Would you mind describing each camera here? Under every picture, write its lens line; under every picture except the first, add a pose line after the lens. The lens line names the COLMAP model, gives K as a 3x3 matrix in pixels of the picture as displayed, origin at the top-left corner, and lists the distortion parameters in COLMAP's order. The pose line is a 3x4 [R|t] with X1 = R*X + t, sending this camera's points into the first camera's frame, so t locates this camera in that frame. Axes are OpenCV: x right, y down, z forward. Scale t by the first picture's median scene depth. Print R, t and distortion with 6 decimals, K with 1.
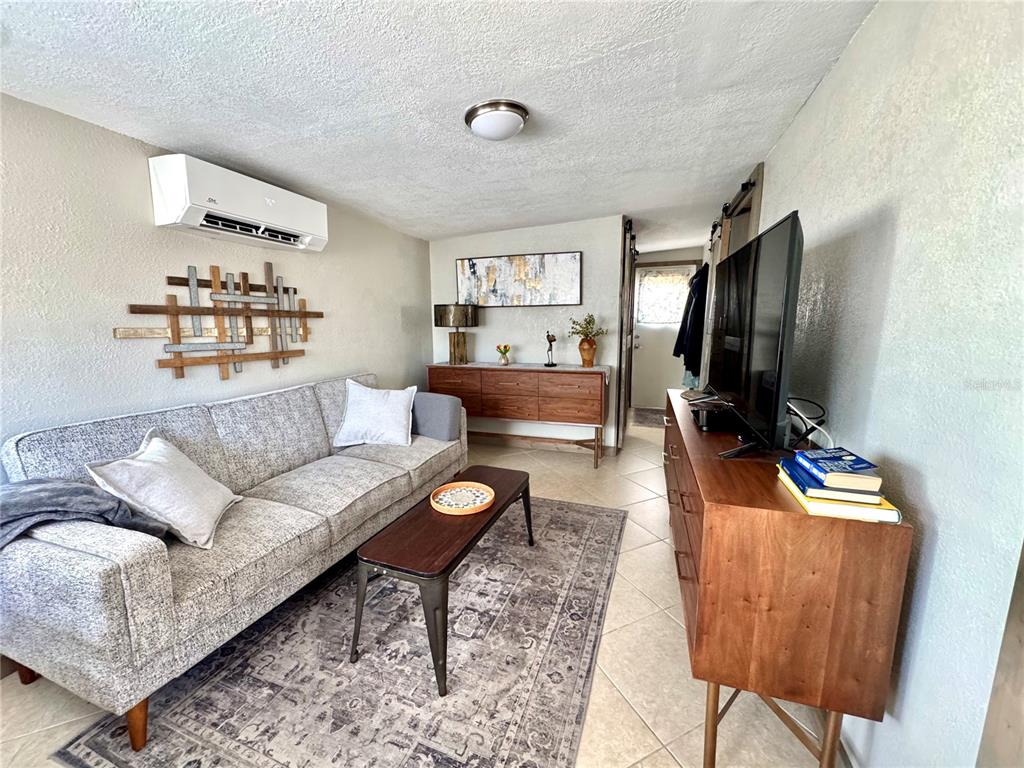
lens RADIAL K [[412.5, 0, 516.7], [0, 412.5, 383.4], [0, 0, 1]] dist [-0.003417, 0.000811]
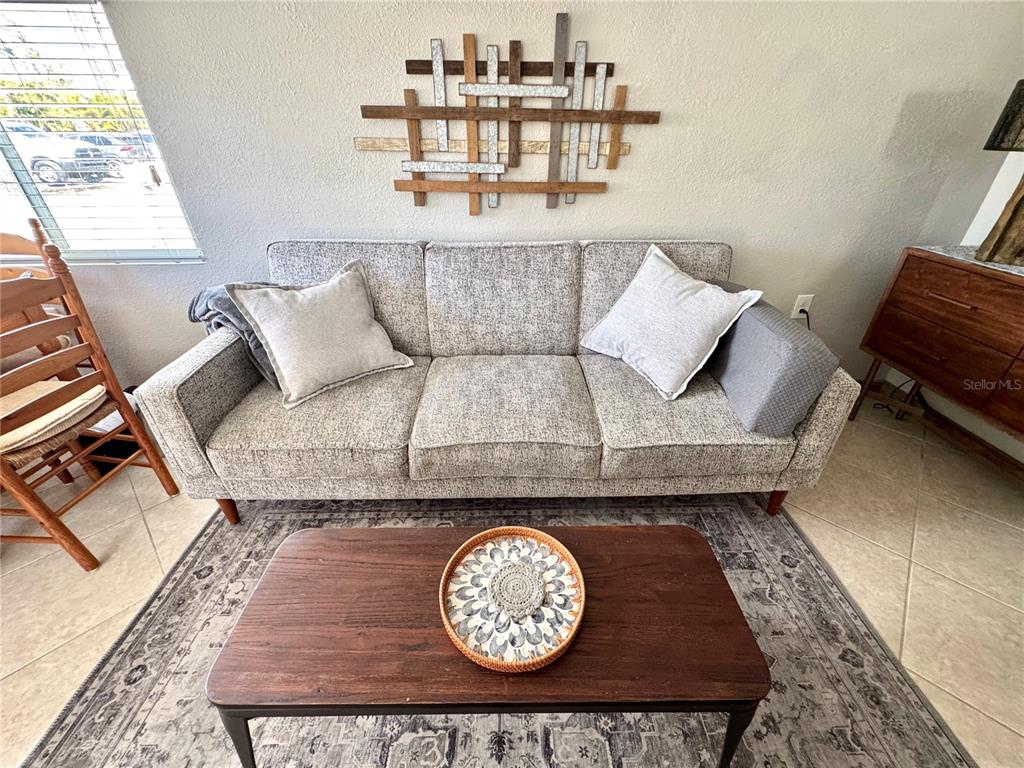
lens RADIAL K [[412.5, 0, 513.2], [0, 412.5, 382.2], [0, 0, 1]] dist [-0.003417, 0.000811]
pose [[0.357180, 0.482147, -0.799973, 0.087592], [-0.145085, 0.874713, 0.462415, -0.090904], [0.922699, -0.049101, 0.382382, 0.652032]]
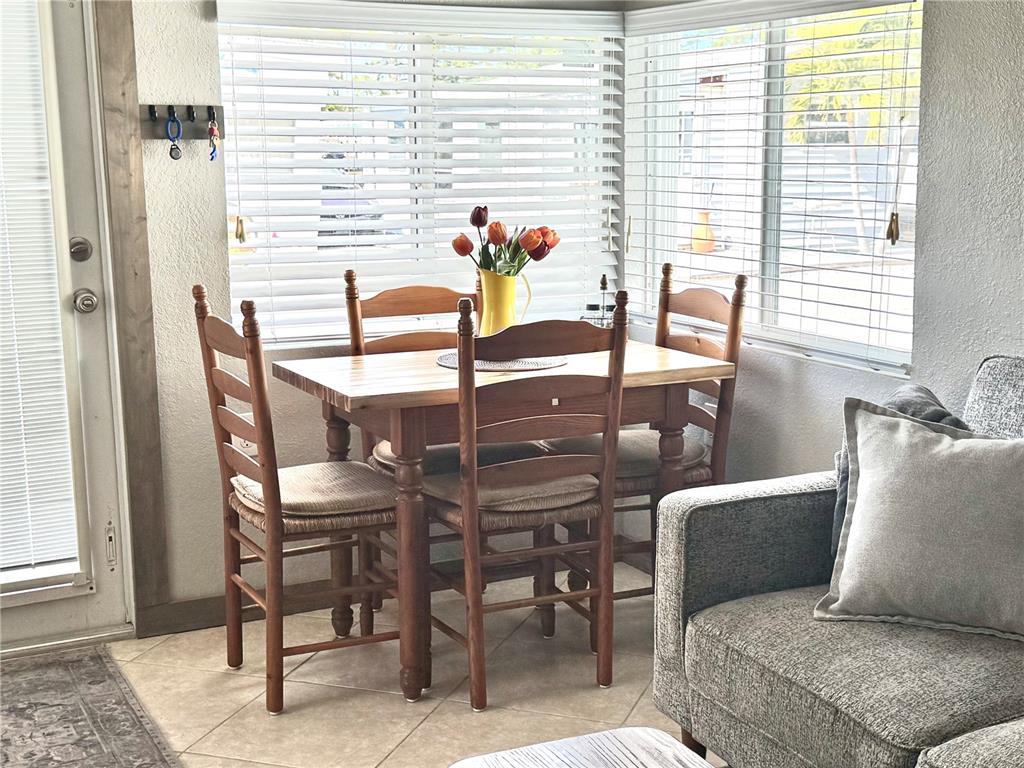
lens RADIAL K [[1358.1, 0, 512.7], [0, 1358.1, 384.0], [0, 0, 1]] dist [0.013497, 0.000000]
pose [[-0.700150, 0.126648, -0.702674, 0.372288], [-0.107582, 0.954194, 0.279177, -0.171884], [0.705844, 0.271061, -0.654454, 1.013023]]
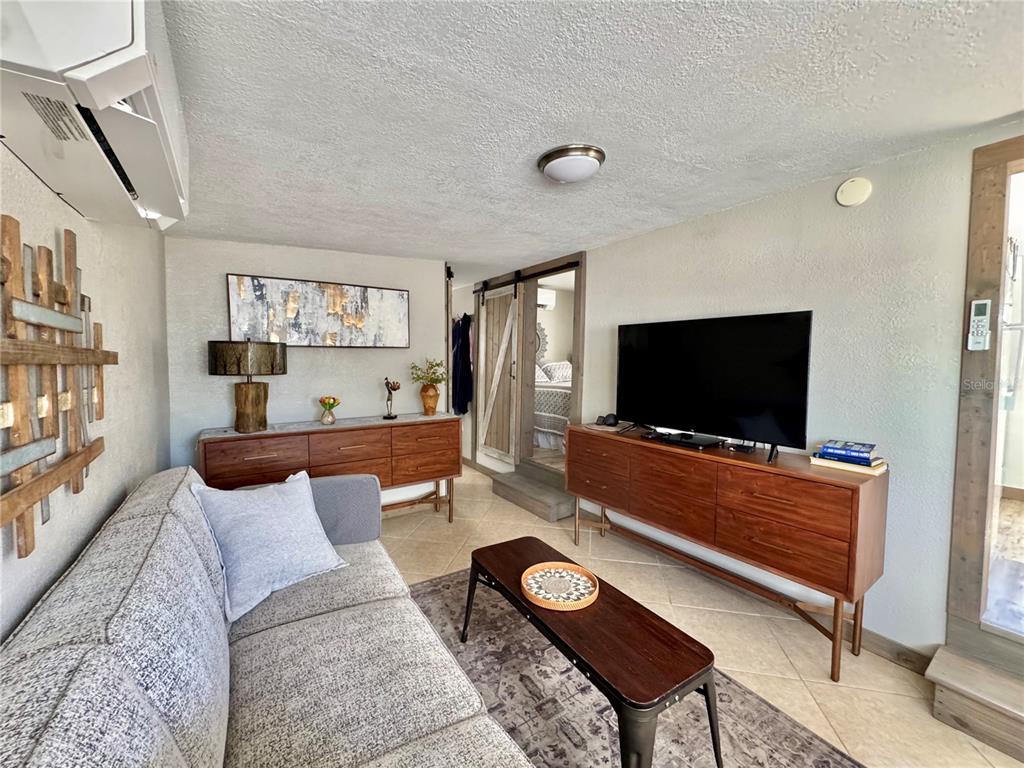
lens RADIAL K [[412.5, 0, 511.5], [0, 412.5, 381.1], [0, 0, 1]] dist [-0.003417, 0.000811]
pose [[0.604138, -0.033175, 0.796189, -0.641541], [0.113876, 0.992473, -0.045055, -0.075059], [-0.788701, 0.117886, 0.603369, 0.413084]]
